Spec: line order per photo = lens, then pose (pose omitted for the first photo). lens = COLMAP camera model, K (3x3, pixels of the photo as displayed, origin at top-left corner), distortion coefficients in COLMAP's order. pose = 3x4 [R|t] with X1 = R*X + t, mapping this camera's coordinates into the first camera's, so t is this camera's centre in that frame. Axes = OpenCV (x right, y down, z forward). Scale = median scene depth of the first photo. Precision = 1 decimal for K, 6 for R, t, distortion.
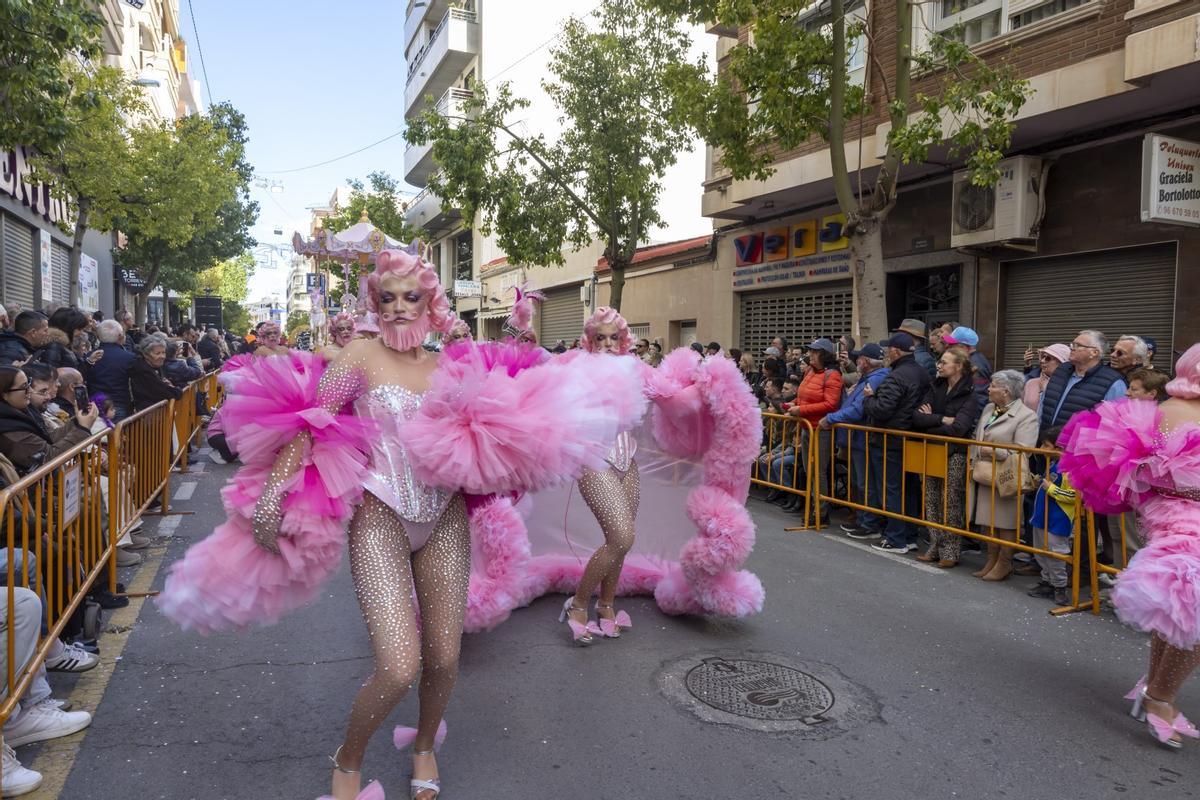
lens RADIAL K [[804.4, 0, 600.0], [0, 804.4, 400.0], [0, 0, 1]] dist [0.005690, 0.006744]
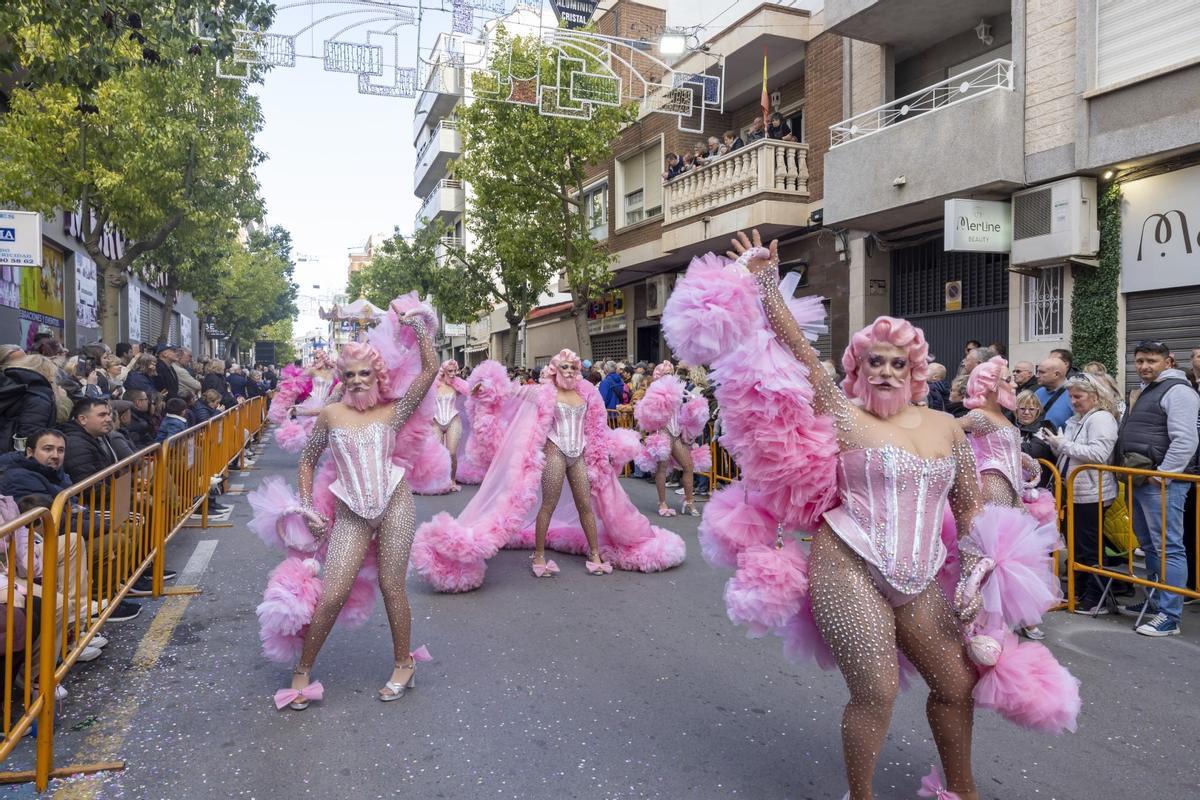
lens RADIAL K [[804.4, 0, 600.0], [0, 804.4, 400.0], [0, 0, 1]] dist [0.005690, 0.006744]
pose [[0.998696, -0.016854, -0.048182, 0.197435], [0.015260, 0.999330, -0.033263, 0.035577], [0.048710, 0.032485, 0.998285, -0.447961]]
